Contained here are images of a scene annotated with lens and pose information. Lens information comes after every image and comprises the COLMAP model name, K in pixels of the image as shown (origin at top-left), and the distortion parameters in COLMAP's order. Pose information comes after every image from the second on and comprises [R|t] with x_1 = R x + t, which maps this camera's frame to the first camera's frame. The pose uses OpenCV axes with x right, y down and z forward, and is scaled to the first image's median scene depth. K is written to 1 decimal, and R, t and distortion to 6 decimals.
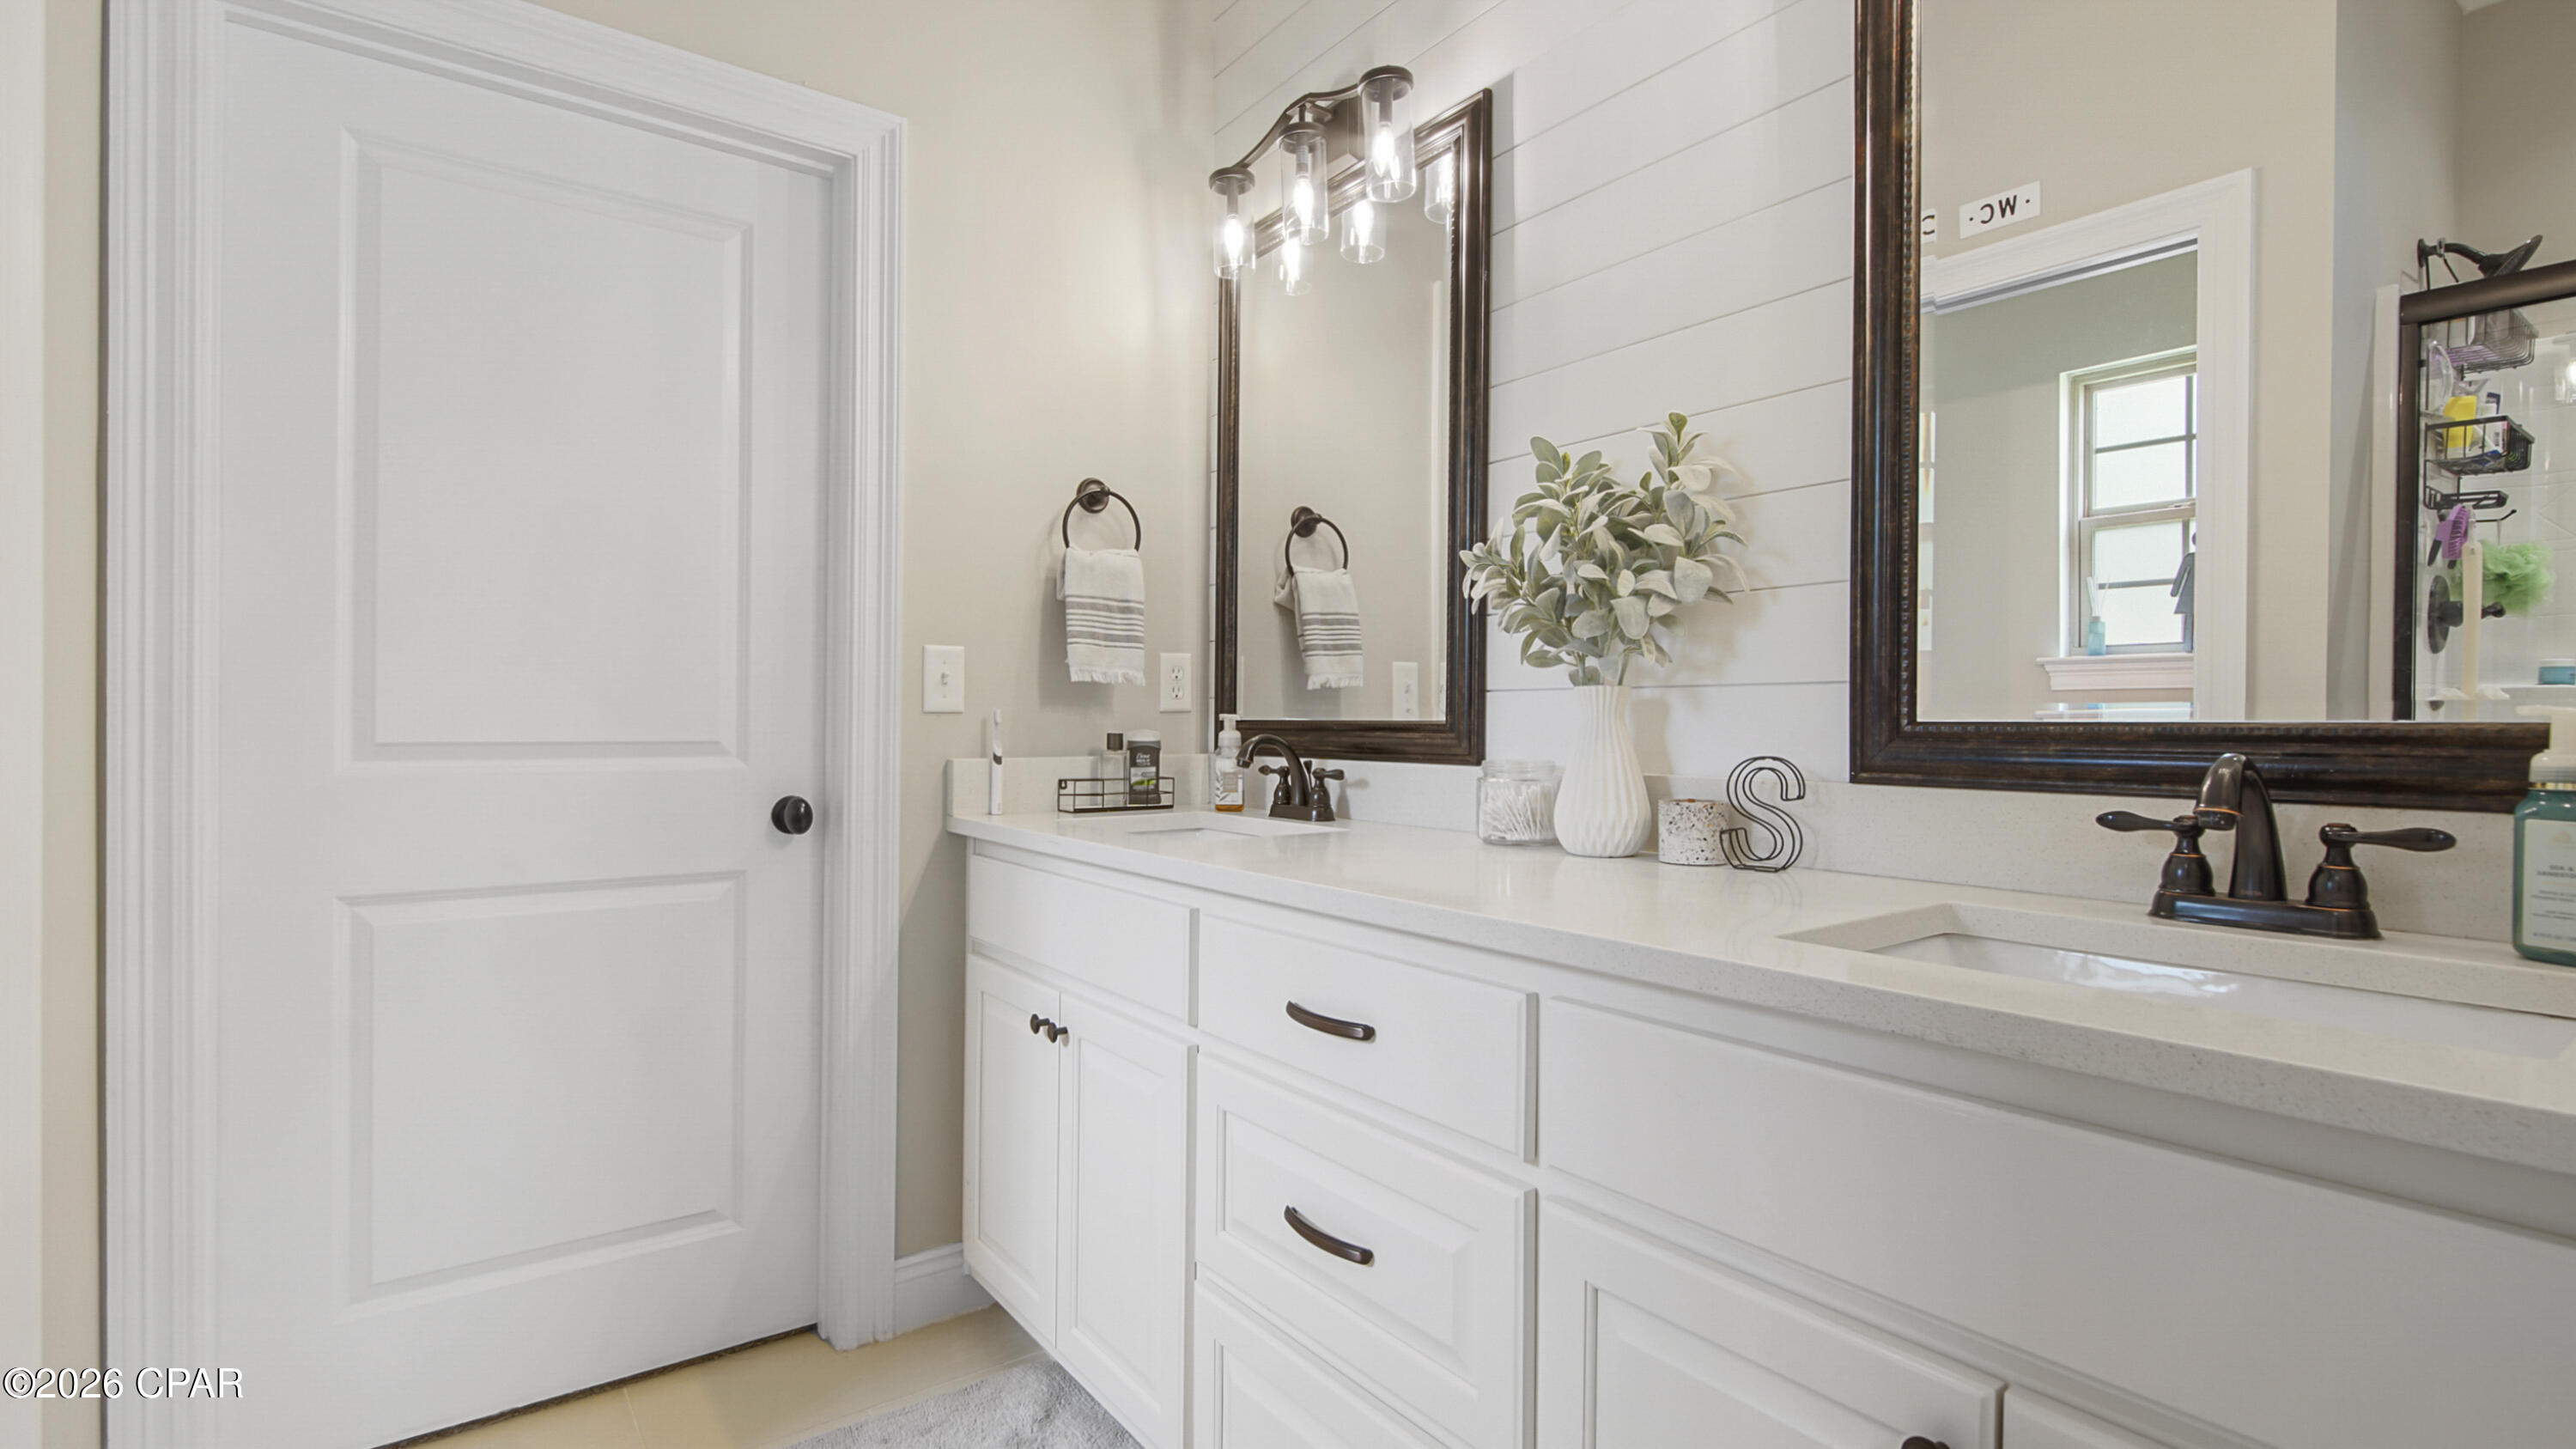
lens RADIAL K [[1169.3, 0, 1294.3], [0, 1169.3, 723.5], [0, 0, 1]] dist [-0.025150, 0.003251]
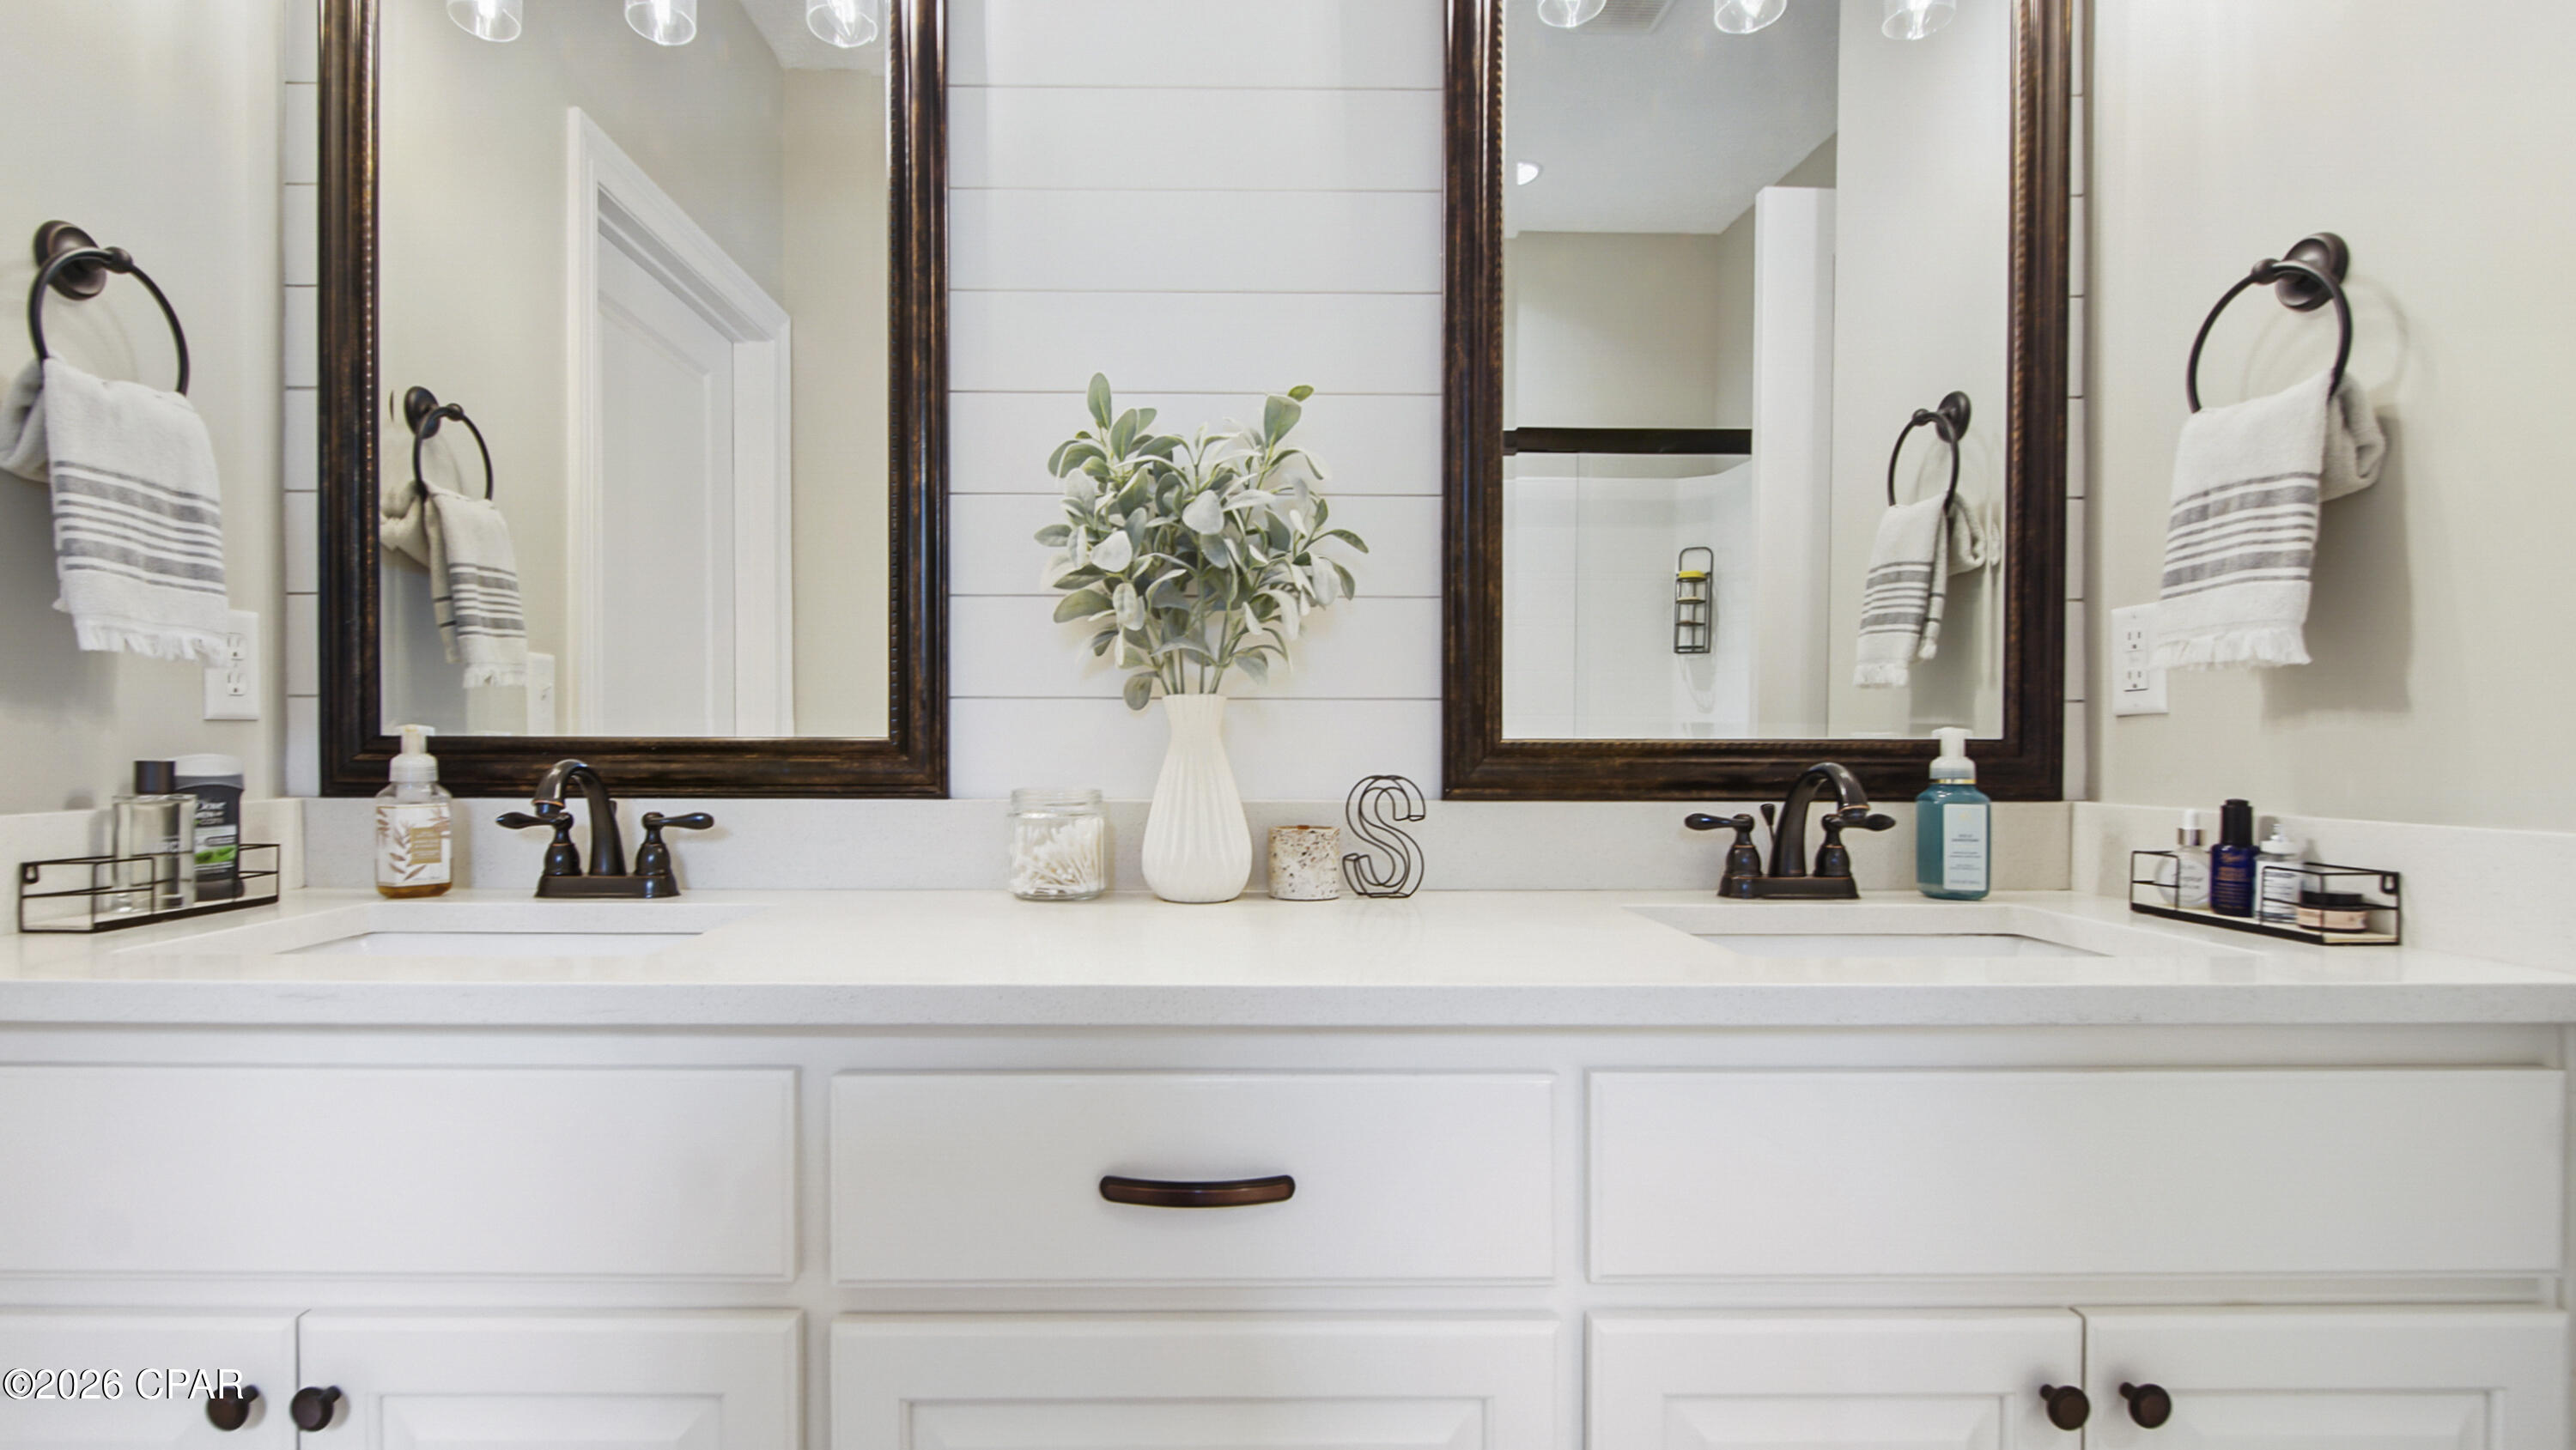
lens RADIAL K [[1169.0, 0, 1287.6], [0, 1169.0, 774.2], [0, 0, 1]] dist [-0.025150, 0.003251]
pose [[0.580157, -0.020528, 0.814246, -0.289091], [0.000902, 0.999698, 0.024561, 0.002525], [-0.814504, -0.013515, 0.580000, 0.357264]]
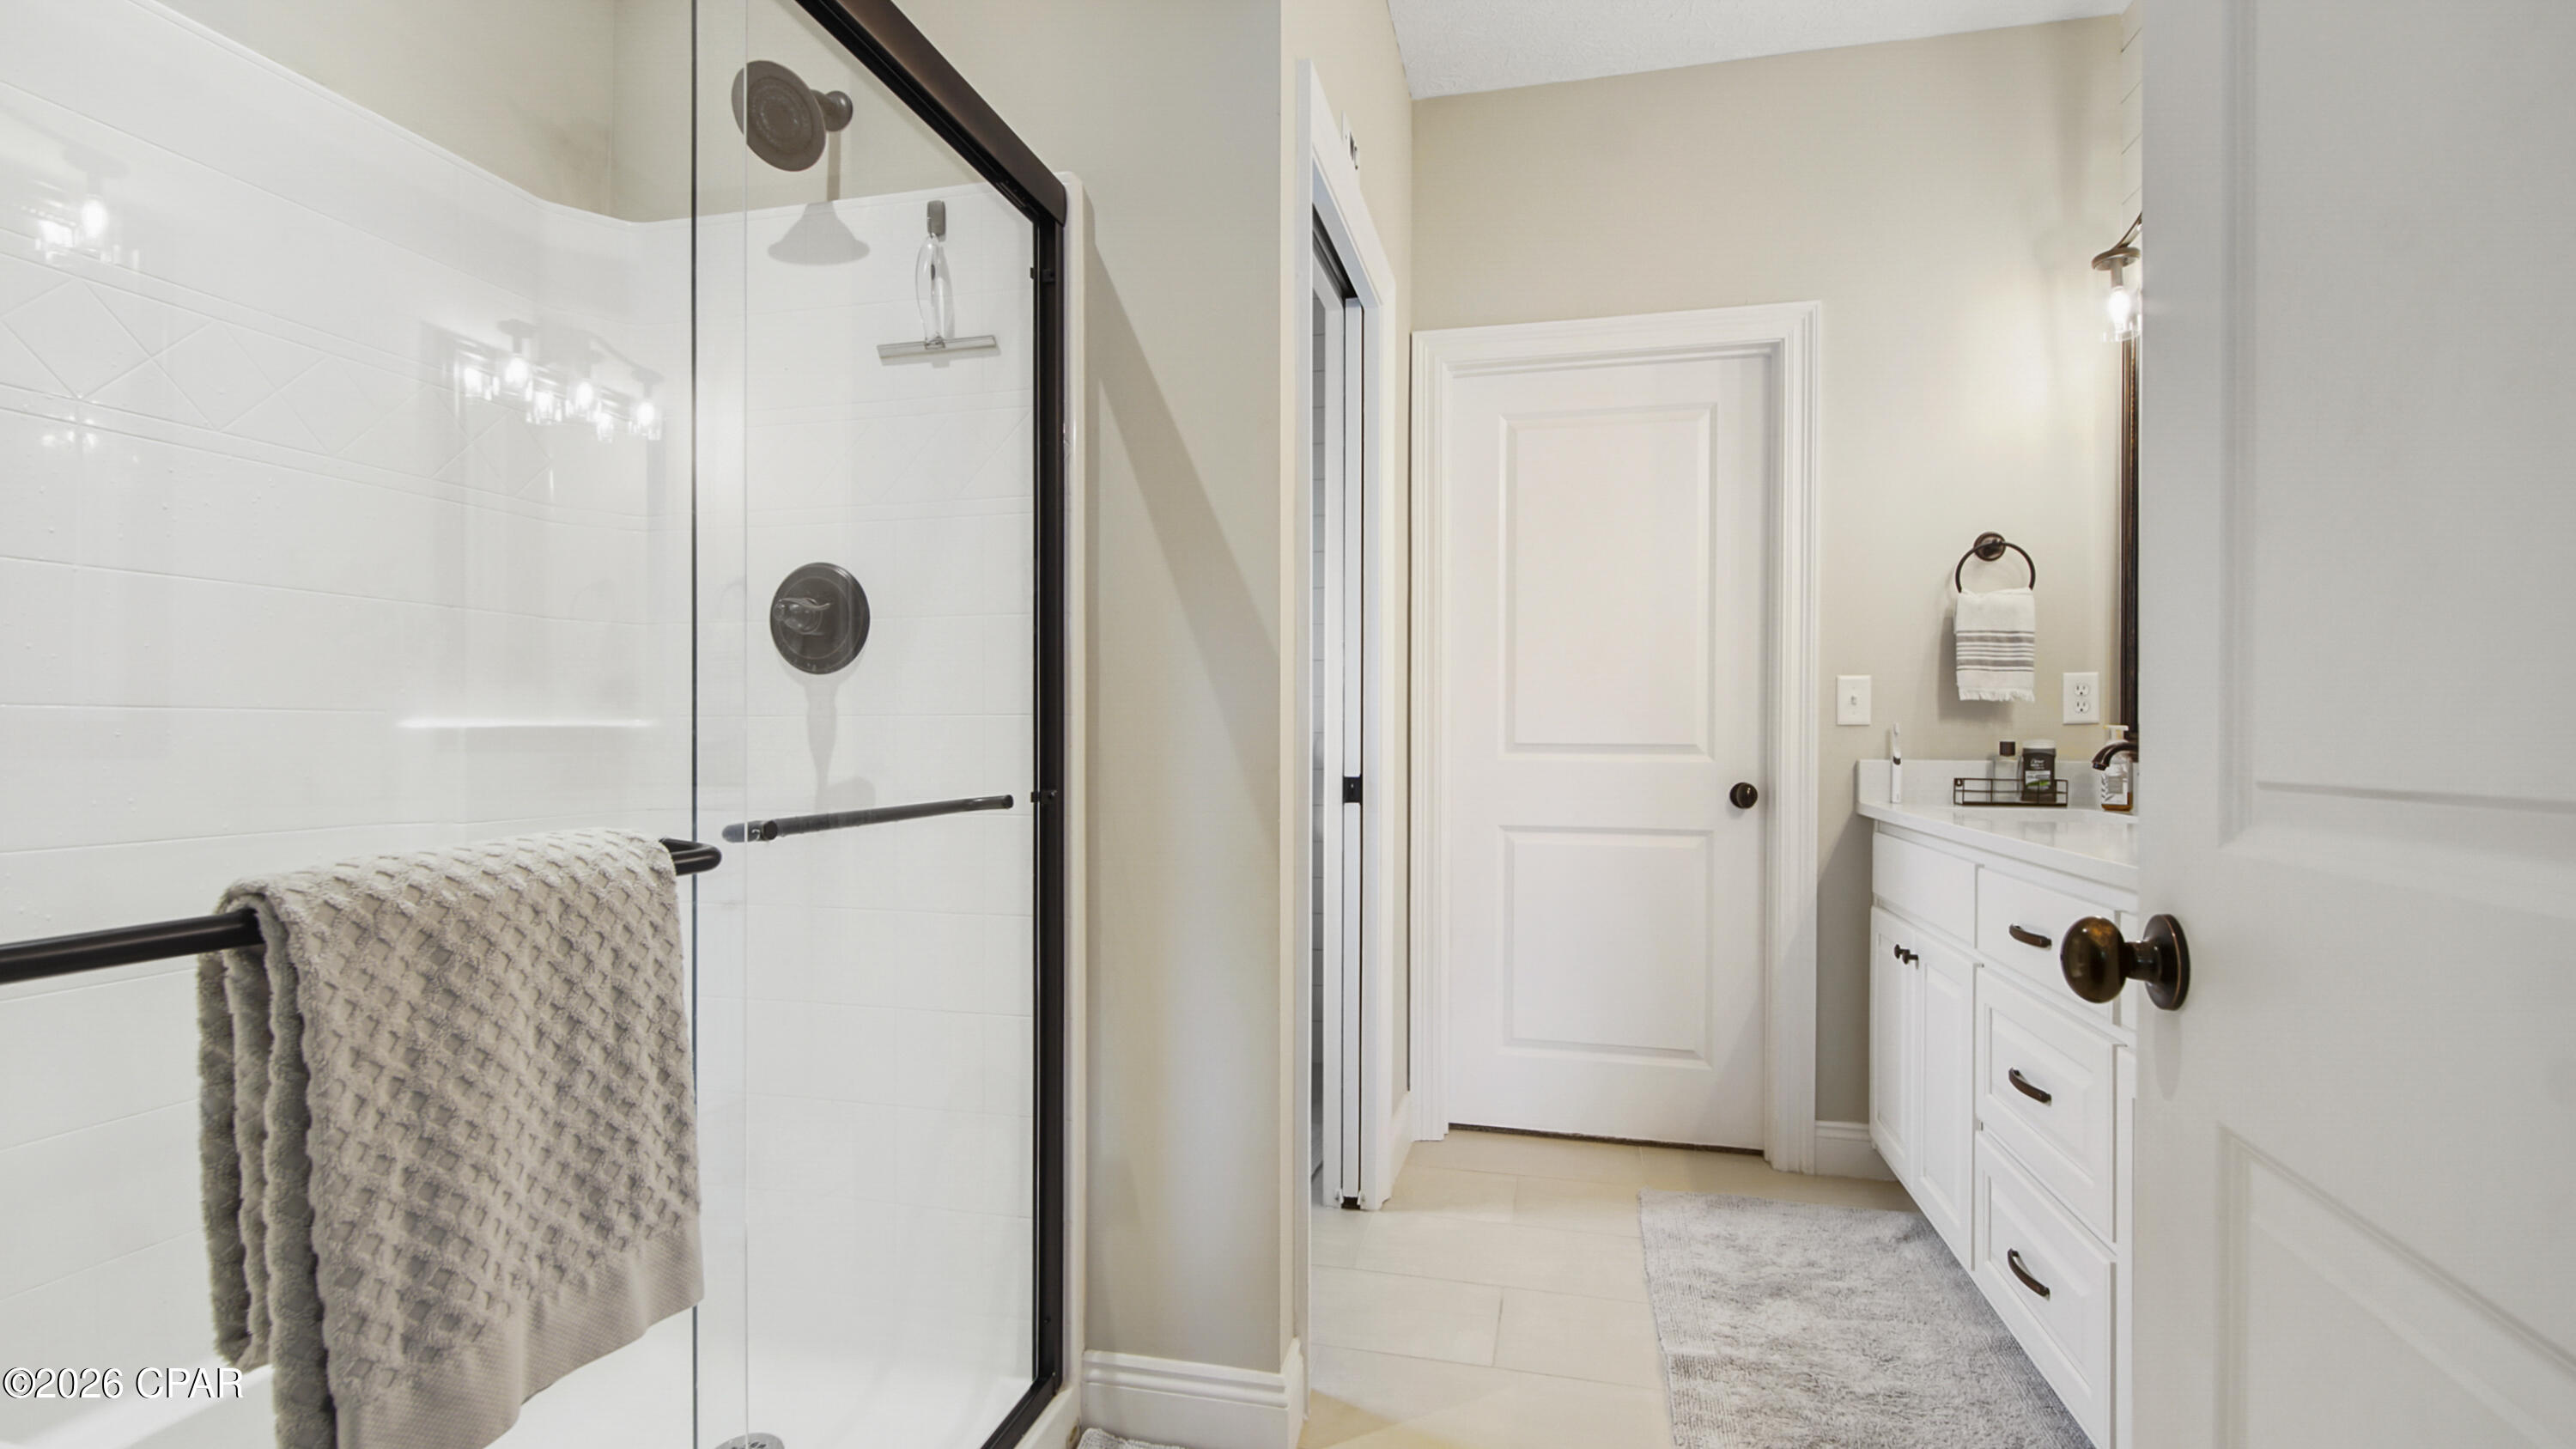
lens RADIAL K [[1169.3, 0, 1298.5], [0, 1169.3, 731.9], [0, 0, 1]] dist [-0.025150, 0.003251]
pose [[0.642479, -0.001584, -0.766302, 0.318763], [-0.001058, 0.999995, -0.002954, 0.002732], [0.766303, 0.002709, 0.642474, -0.364403]]
